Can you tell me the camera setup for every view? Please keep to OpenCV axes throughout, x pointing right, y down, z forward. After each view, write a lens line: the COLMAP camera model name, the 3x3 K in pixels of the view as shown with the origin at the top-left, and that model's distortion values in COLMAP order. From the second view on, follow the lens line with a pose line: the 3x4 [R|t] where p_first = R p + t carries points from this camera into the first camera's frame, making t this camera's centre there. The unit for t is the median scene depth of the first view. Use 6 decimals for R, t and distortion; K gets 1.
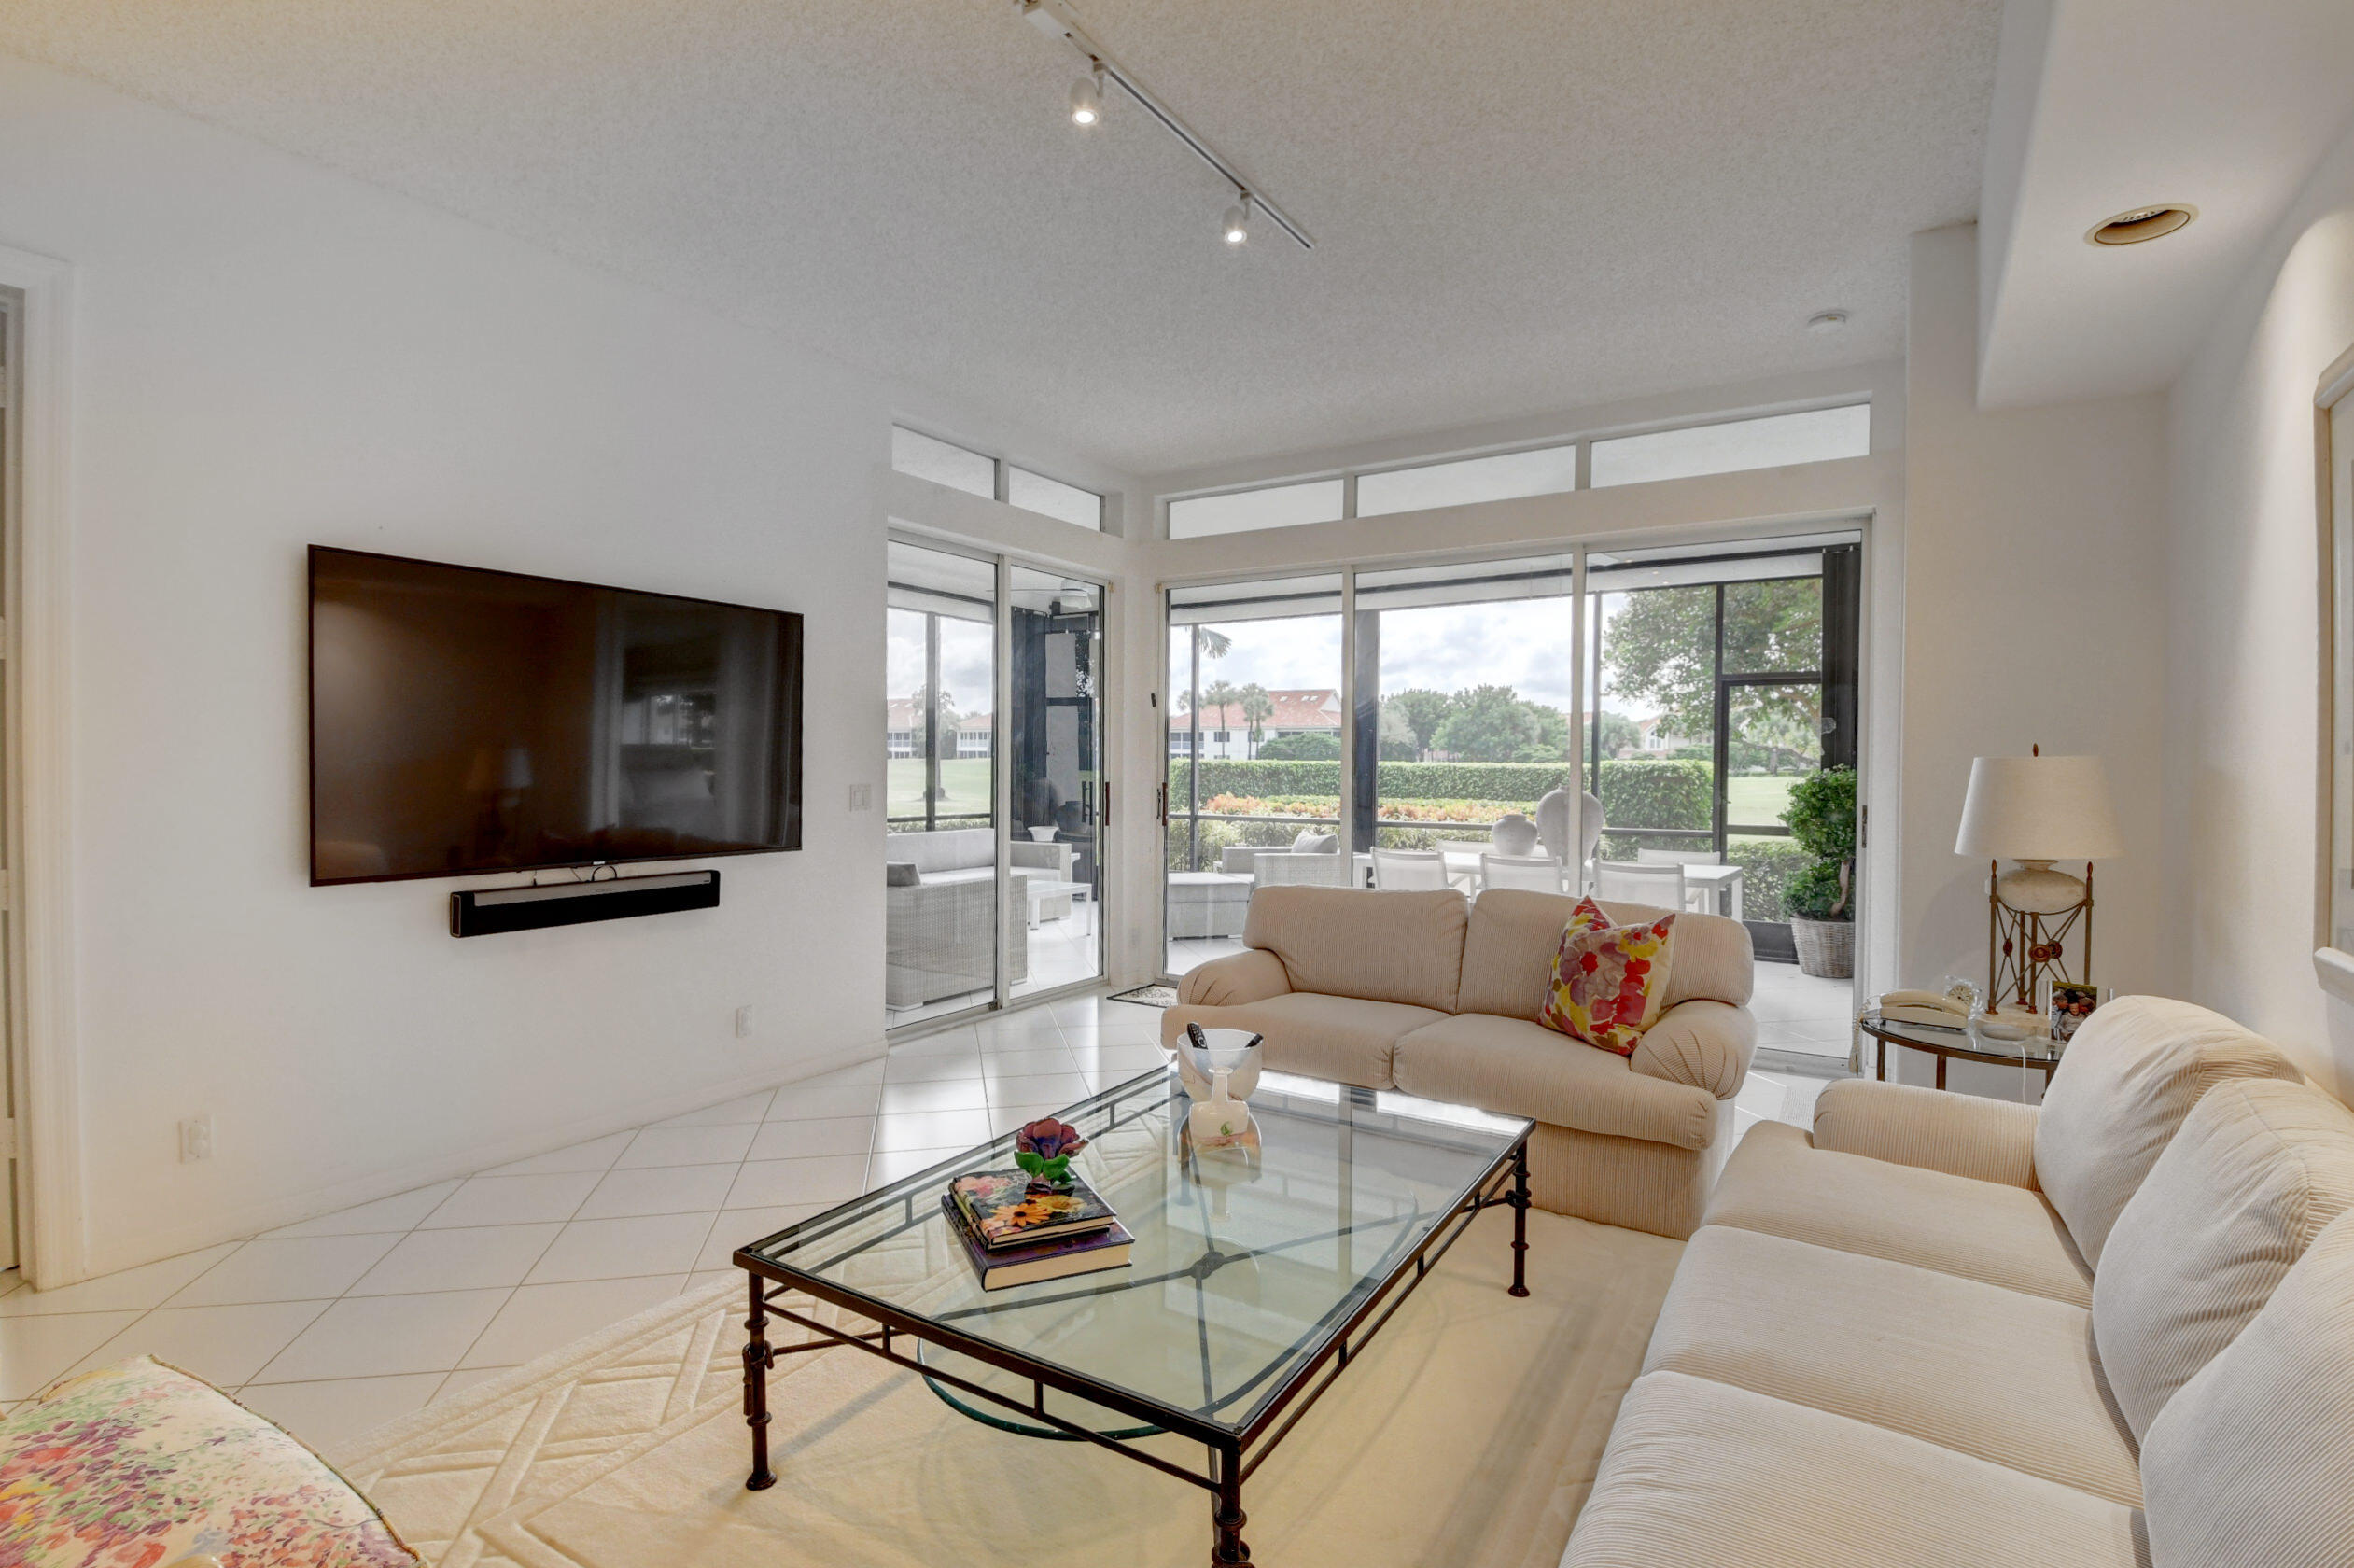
lens RADIAL K [[1034.7, 0, 1219.2], [0, 1034.7, 789.1], [0, 0, 1]] dist [0.001154, -0.017561]
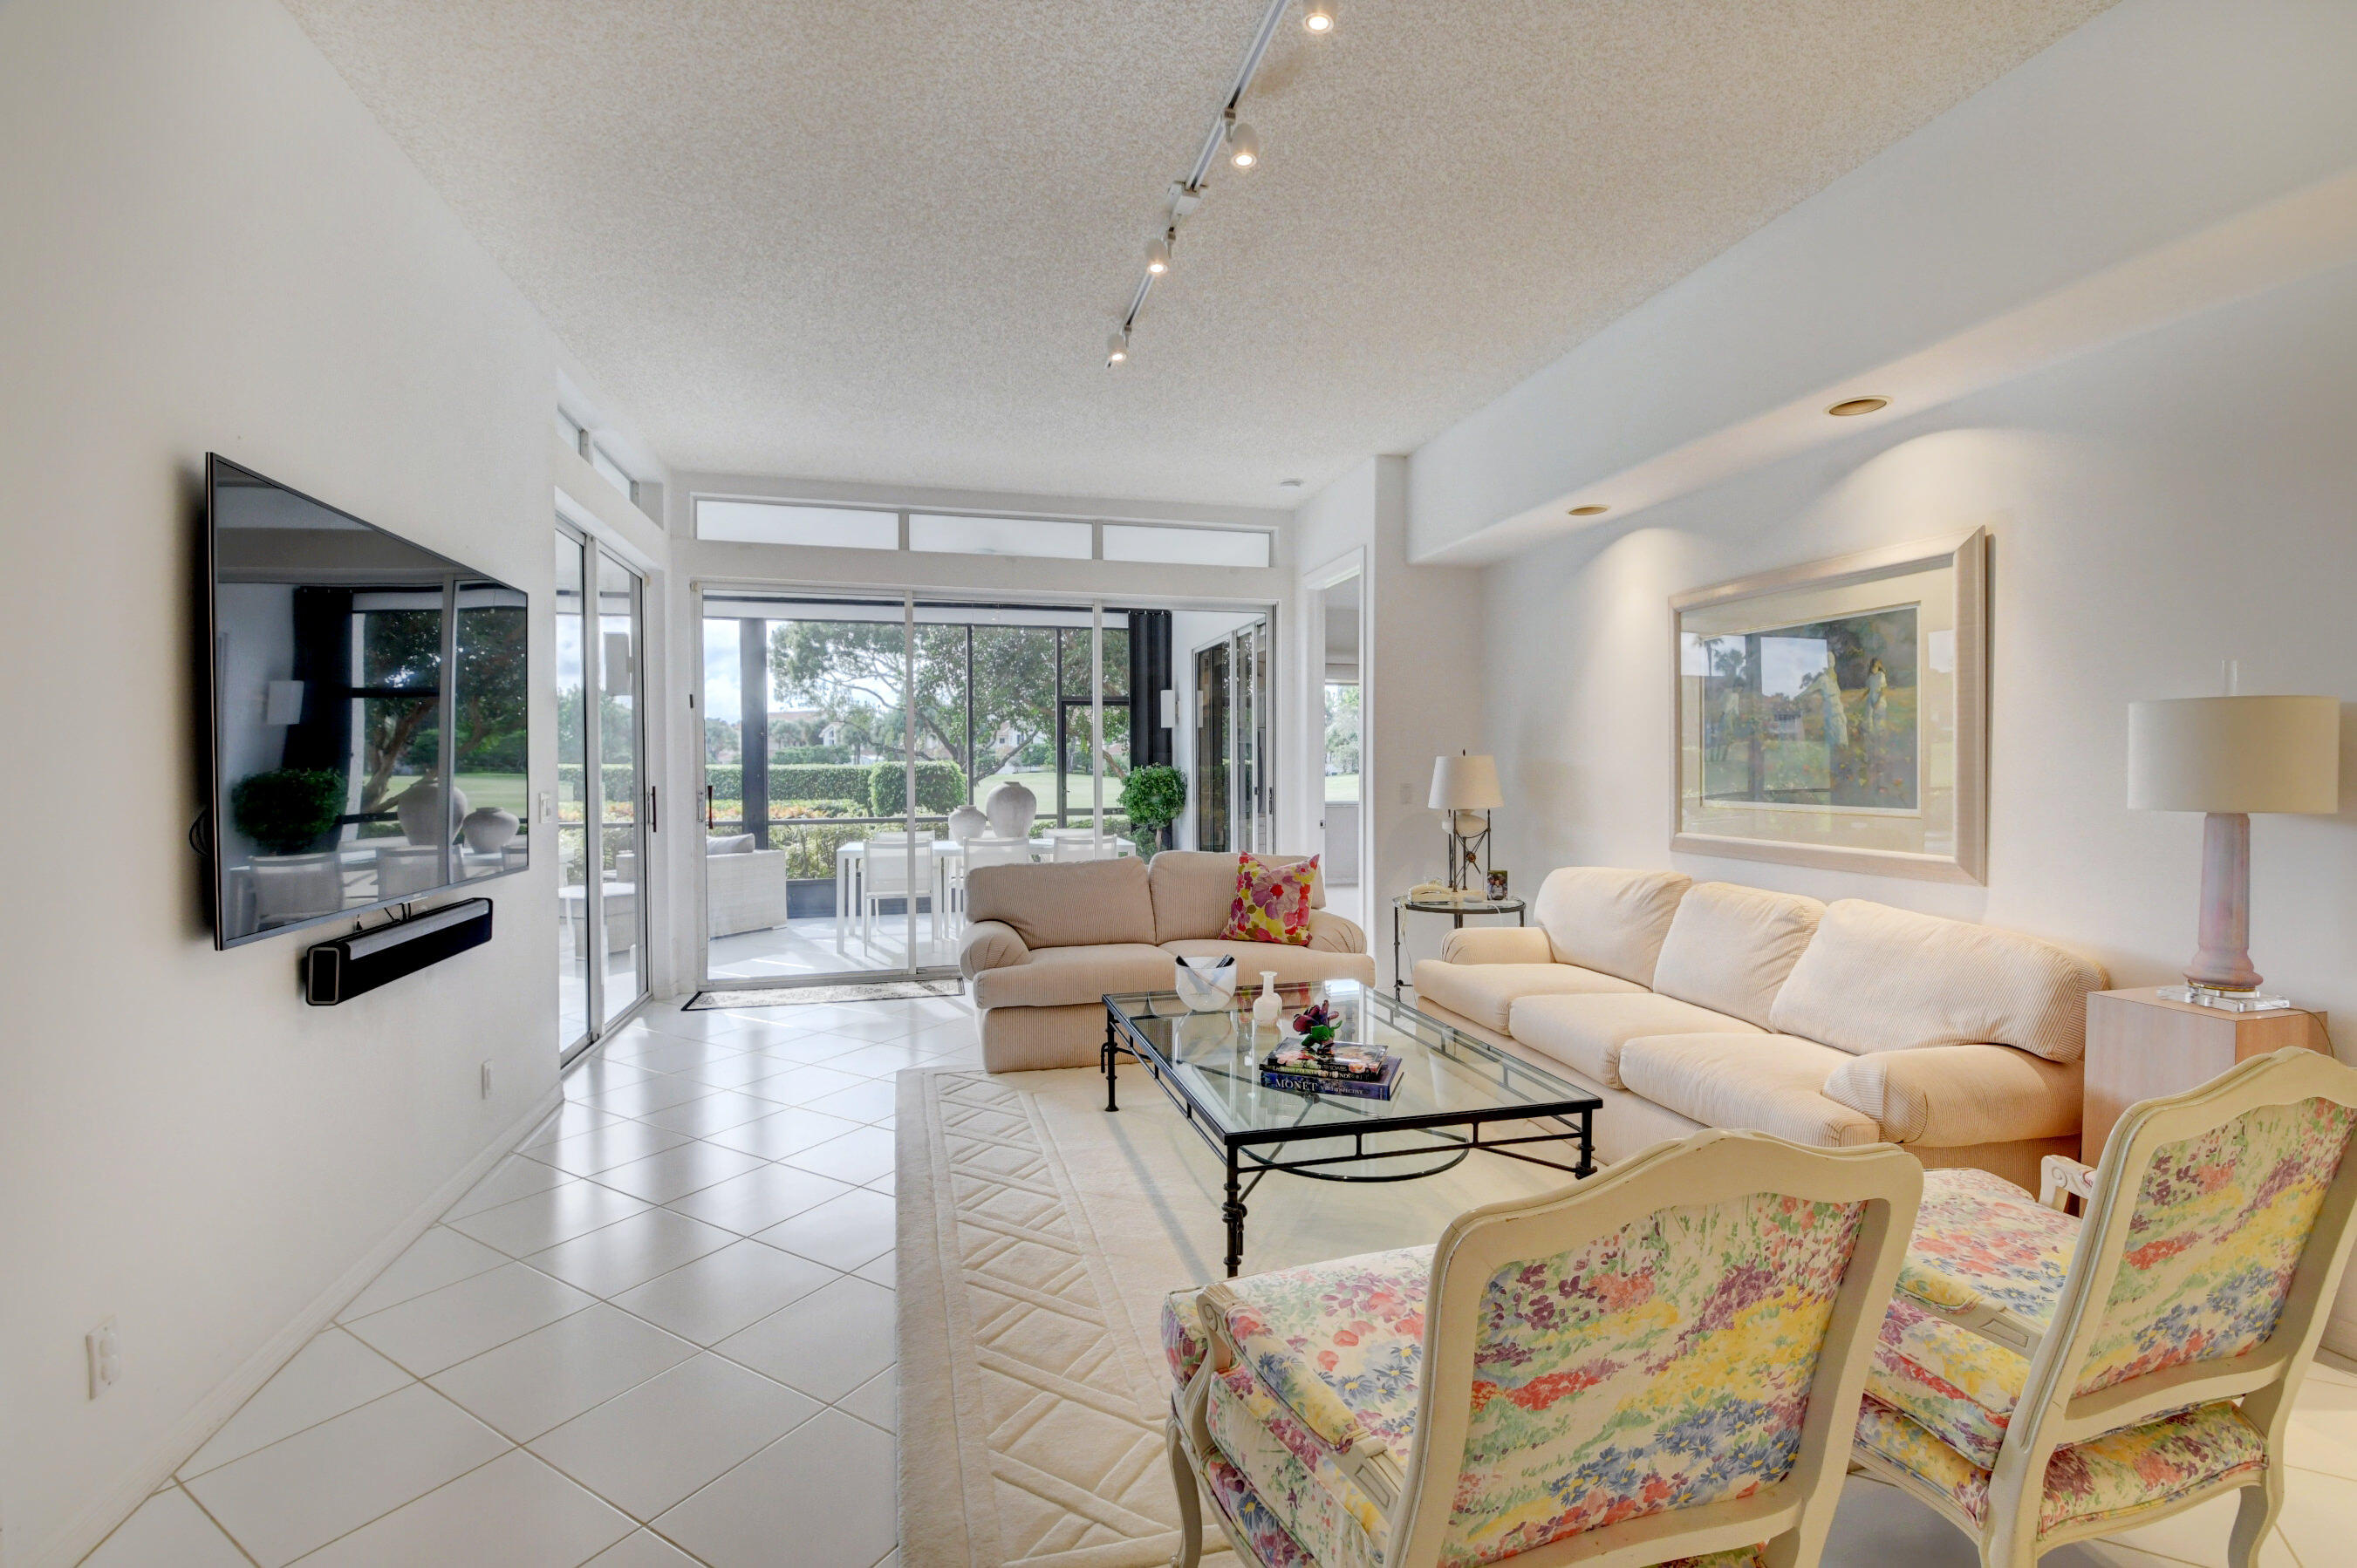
lens RADIAL K [[974.2, 0, 1124.0], [0, 974.2, 787.7], [0, 0, 1]] dist [-0.000185, -0.000262]
pose [[0.712008, -0.024151, 0.701756, -0.700798], [0.024990, 0.999647, 0.009048, -0.004203], [-0.701726, 0.011095, 0.712360, 0.105416]]
